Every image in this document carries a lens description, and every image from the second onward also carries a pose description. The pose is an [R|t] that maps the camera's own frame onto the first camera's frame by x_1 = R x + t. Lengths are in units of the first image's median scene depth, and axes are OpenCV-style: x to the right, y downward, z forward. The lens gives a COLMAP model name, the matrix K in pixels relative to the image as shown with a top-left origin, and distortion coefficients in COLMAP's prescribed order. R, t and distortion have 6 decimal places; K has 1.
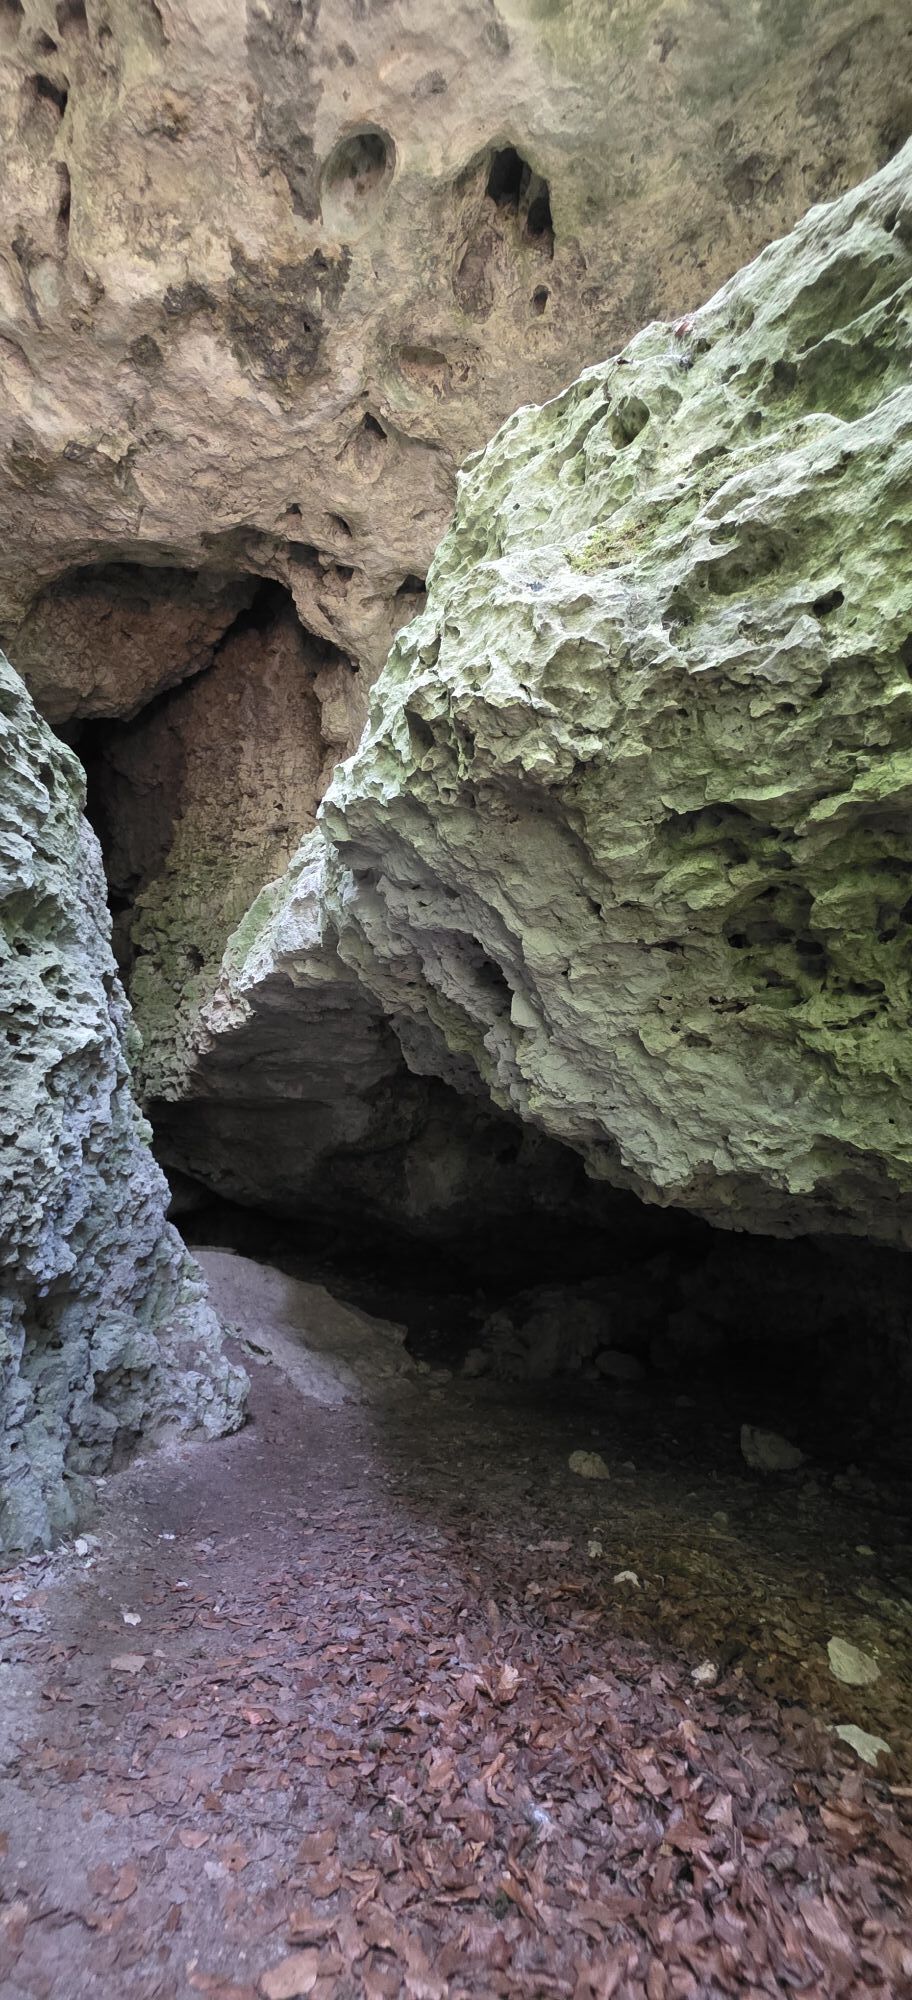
lens RADIAL K [[793.0, 0, 447.8], [0, 793.0, 998.8], [0, 0, 1]] dist [0.009875, -0.007388]
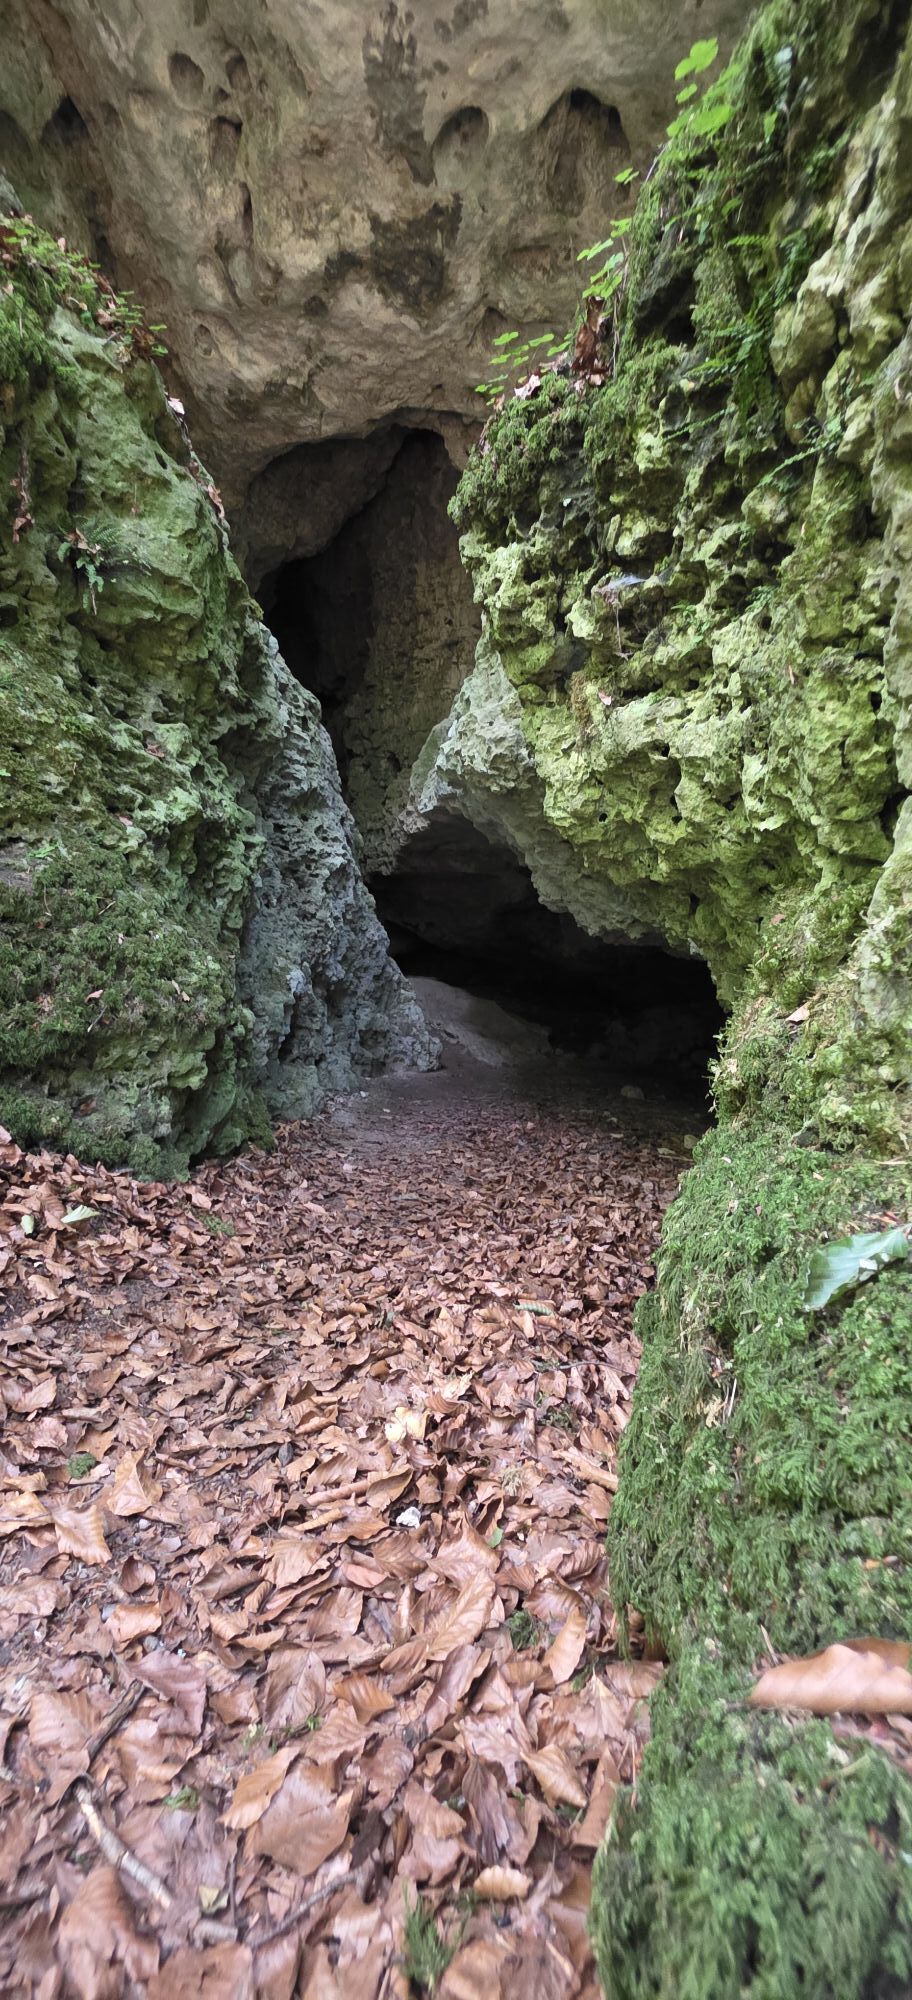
lens RADIAL K [[793.0, 0, 447.8], [0, 793.0, 998.8], [0, 0, 1]] dist [0.009875, -0.007388]
pose [[0.966425, 0.015628, -0.256472, 0.200027], [0.064550, 0.951371, 0.301207, -0.131513], [0.248707, -0.307649, 0.918421, -0.538738]]
